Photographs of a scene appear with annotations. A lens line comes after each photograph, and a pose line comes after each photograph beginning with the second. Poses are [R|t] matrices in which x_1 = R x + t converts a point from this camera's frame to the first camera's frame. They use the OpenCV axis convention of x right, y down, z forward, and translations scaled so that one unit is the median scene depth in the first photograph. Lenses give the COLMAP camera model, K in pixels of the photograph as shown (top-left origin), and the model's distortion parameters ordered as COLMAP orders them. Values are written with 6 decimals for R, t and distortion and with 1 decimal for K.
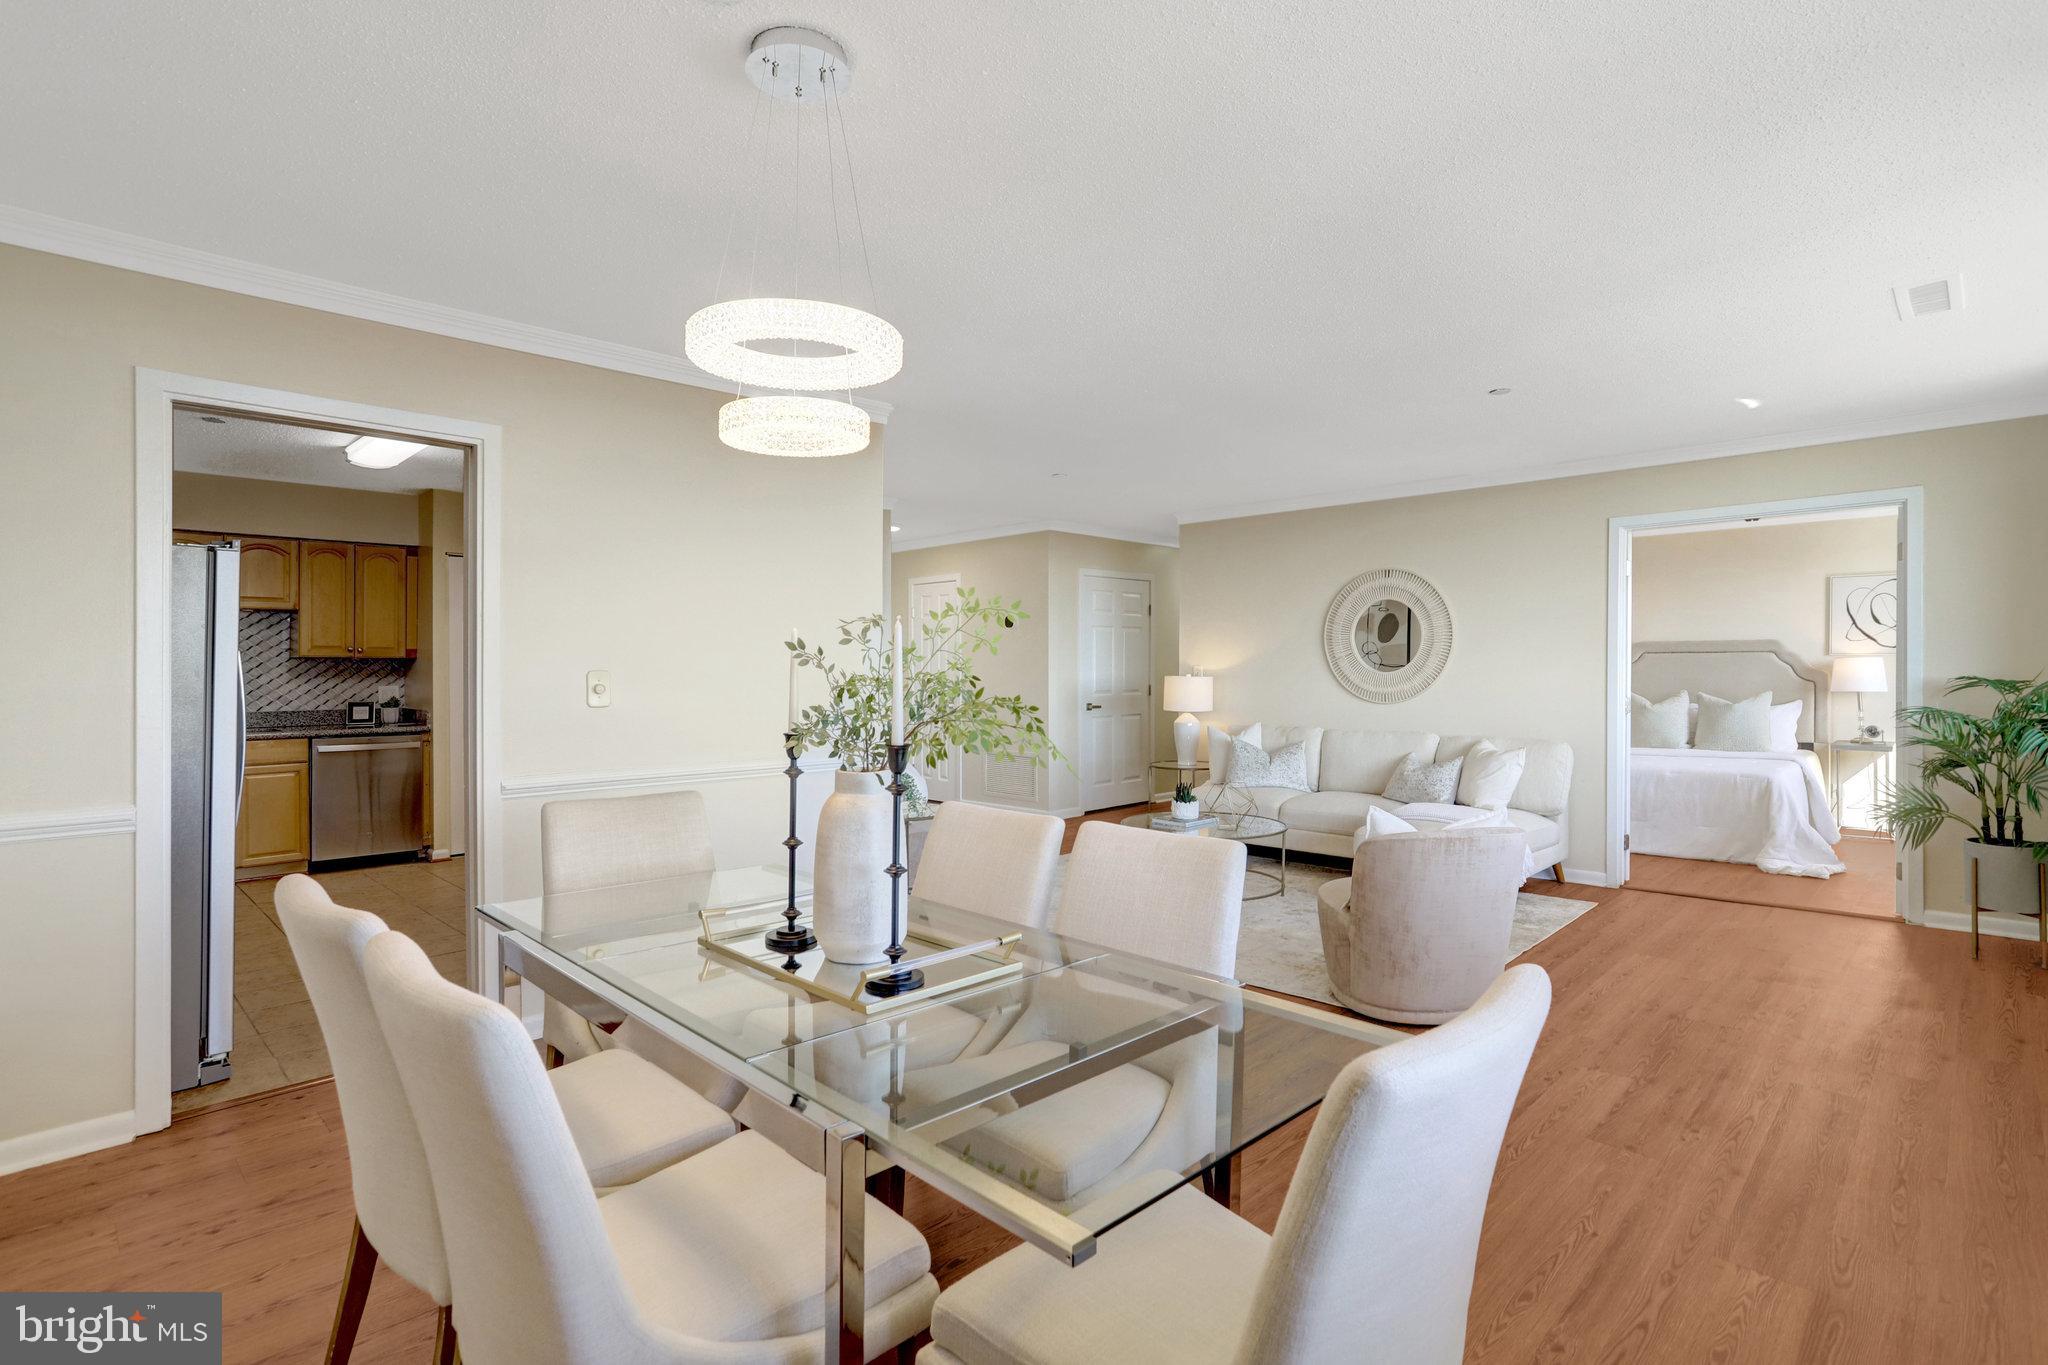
lens RADIAL K [[993.0, 0, 1033.2], [0, 993.0, 659.2], [0, 0, 1]] dist [-0.027900, 0.014151]
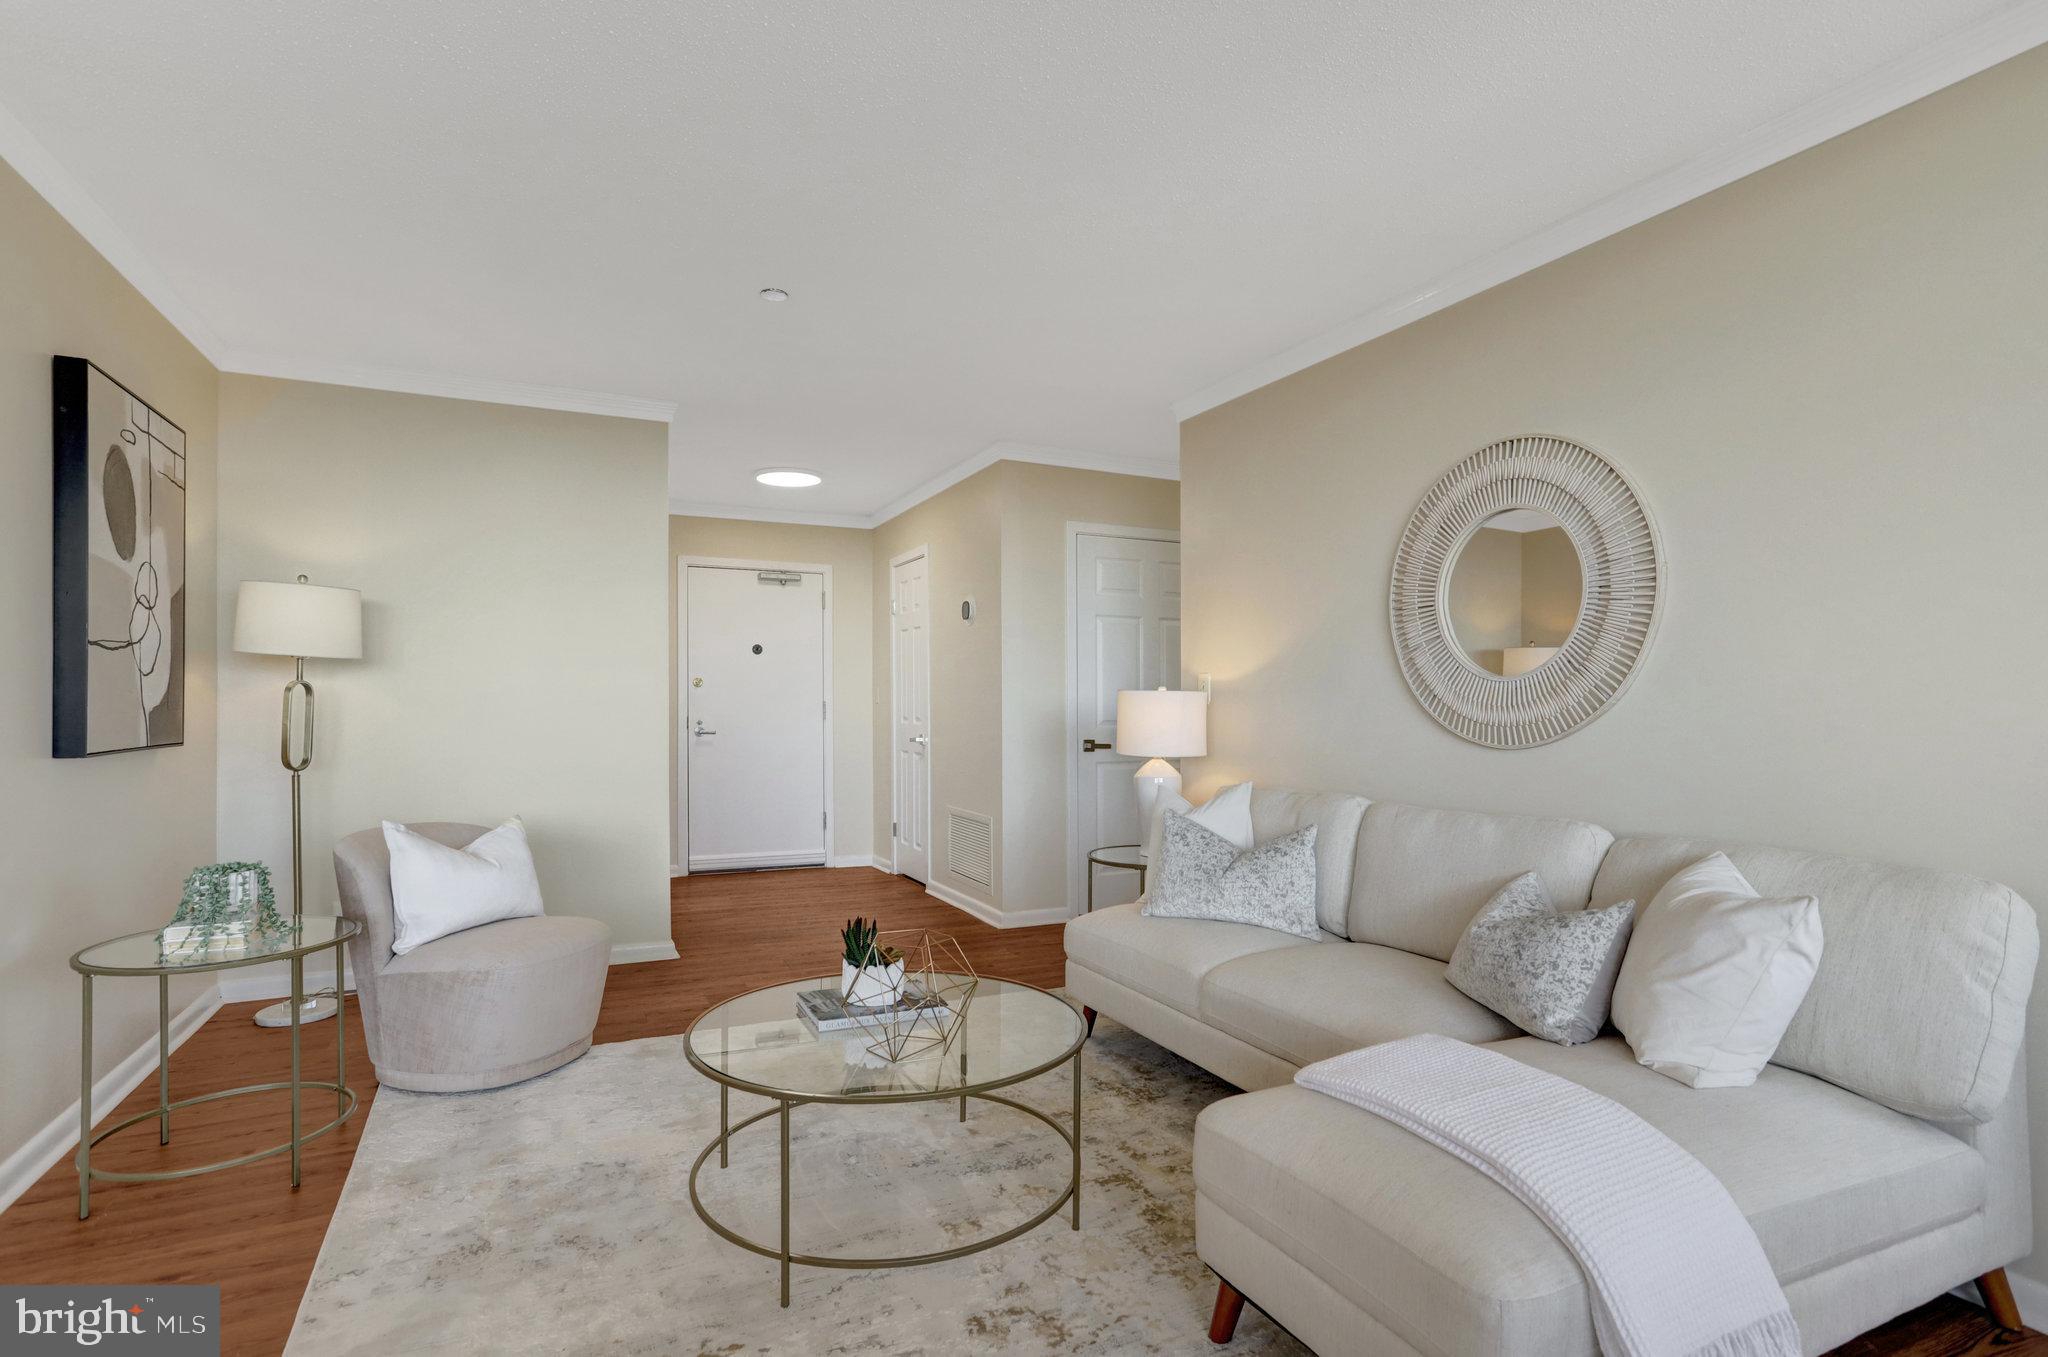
lens RADIAL K [[1013.3, 0, 1034.3], [0, 1013.3, 679.4], [0, 0, 1]] dist [-0.035431, 0.026134]
pose [[0.941441, 0.000521, -0.337177, 0.317201], [-0.007091, 0.999808, -0.018255, 0.024662], [0.337103, 0.019577, 0.941264, 0.526268]]
